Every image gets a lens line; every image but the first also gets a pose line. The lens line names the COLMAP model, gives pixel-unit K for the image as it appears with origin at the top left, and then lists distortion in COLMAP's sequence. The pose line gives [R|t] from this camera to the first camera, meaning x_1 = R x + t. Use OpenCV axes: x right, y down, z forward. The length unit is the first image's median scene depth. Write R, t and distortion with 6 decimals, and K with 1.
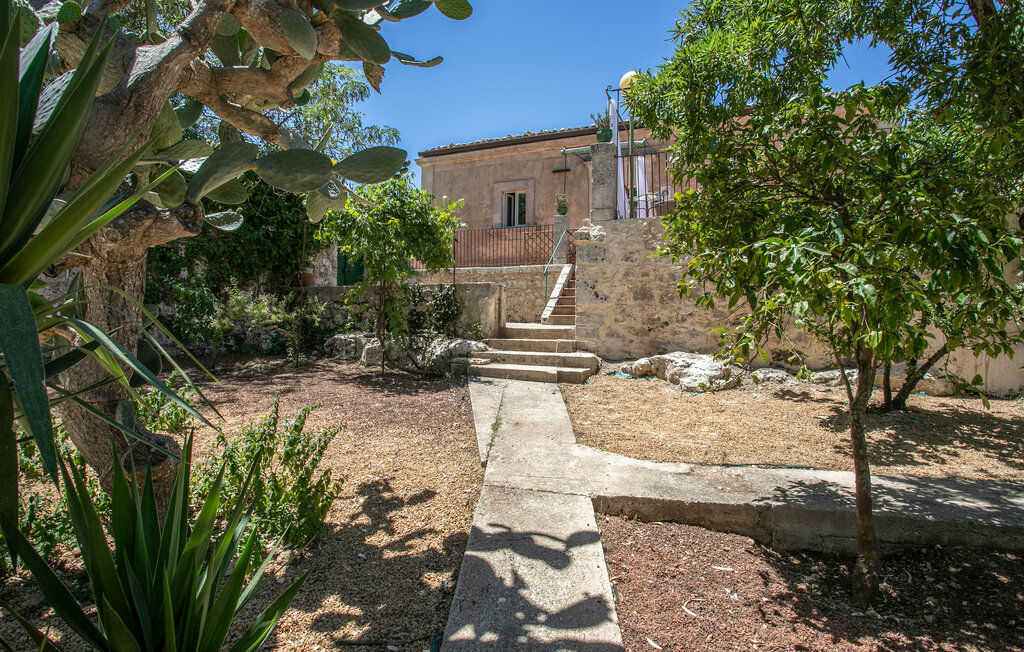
lens RADIAL K [[485.9, 0, 525.0], [0, 485.9, 328.9], [0, 0, 1]] dist [-0.073823, 0.037074]
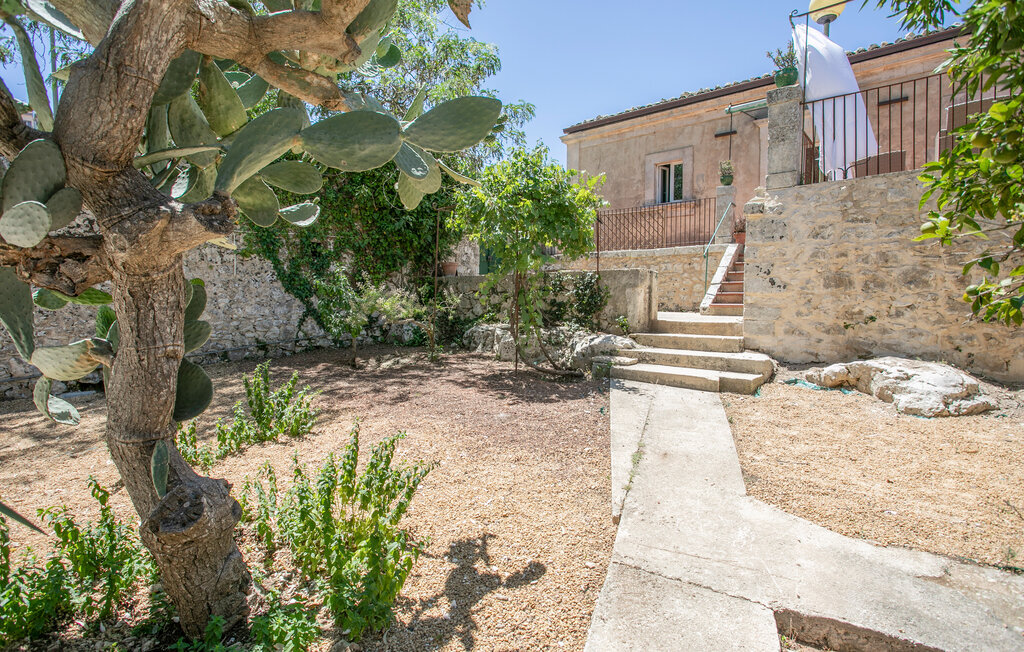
lens RADIAL K [[485.9, 0, 525.0], [0, 485.9, 328.9], [0, 0, 1]] dist [-0.073823, 0.037074]
pose [[0.950867, 0.012599, -0.309345, 0.003903], [-0.000602, 0.999245, 0.038845, -0.024239], [0.309600, -0.036750, 0.950156, 0.128730]]
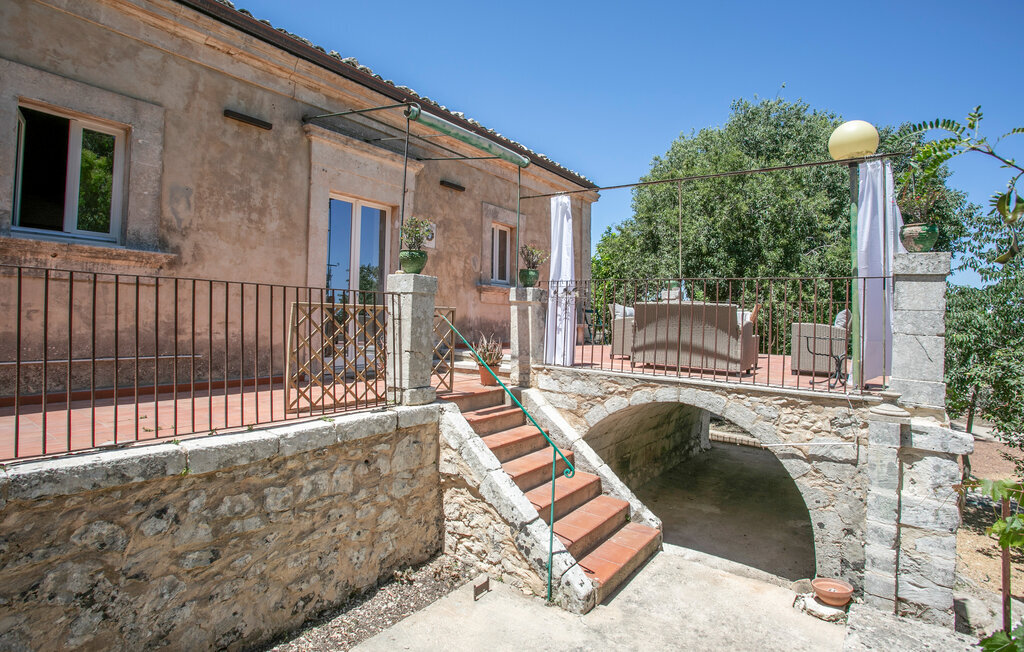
lens RADIAL K [[485.9, 0, 525.0], [0, 485.9, 328.9], [0, 0, 1]] dist [-0.073823, 0.037074]
pose [[0.307867, -0.000387, 0.951429, -0.409327], [0.000798, 1.000000, 0.000149, -0.295949], [-0.951429, 0.000713, 0.307867, 1.248592]]
